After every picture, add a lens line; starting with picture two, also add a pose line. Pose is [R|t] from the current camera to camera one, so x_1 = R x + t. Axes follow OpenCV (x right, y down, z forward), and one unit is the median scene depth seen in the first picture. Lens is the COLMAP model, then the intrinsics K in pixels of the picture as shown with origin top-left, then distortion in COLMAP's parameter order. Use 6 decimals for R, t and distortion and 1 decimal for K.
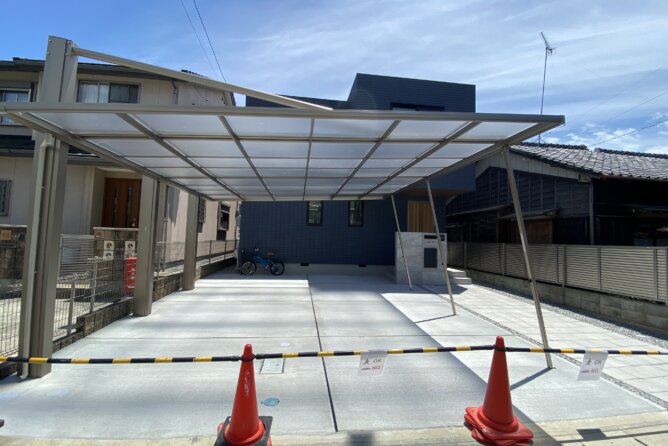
lens RADIAL K [[273.9, 0, 334.0], [0, 273.9, 223.0], [0, 0, 1]] dist [0.008871, -0.013355]
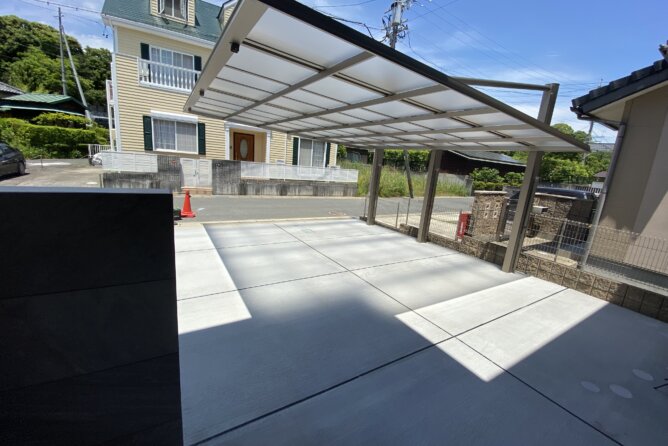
lens RADIAL K [[273.9, 0, 334.0], [0, 273.9, 223.0], [0, 0, 1]] dist [0.008871, -0.013355]
pose [[-0.900553, -0.014914, -0.434490, 0.251866], [-0.088742, 0.984675, 0.150135, 0.024520], [0.425592, 0.173762, -0.888076, 1.334744]]
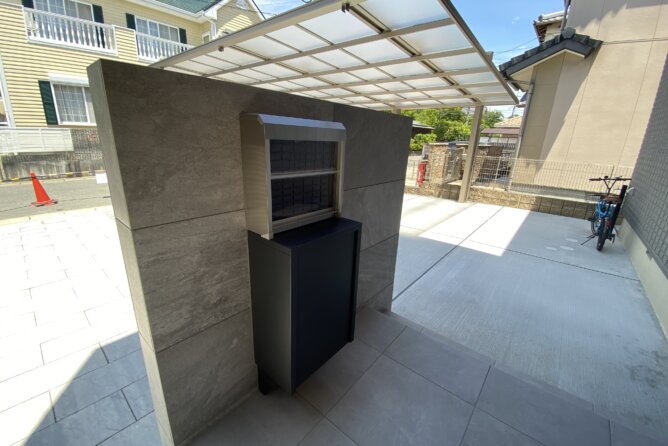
lens RADIAL K [[273.9, 0, 334.0], [0, 273.9, 223.0], [0, 0, 1]] dist [0.008871, -0.013355]
pose [[-0.725287, 0.146327, -0.672716, 0.491168], [-0.016567, 0.973158, 0.229539, 0.077213], [0.688247, 0.177627, -0.703395, 1.284590]]
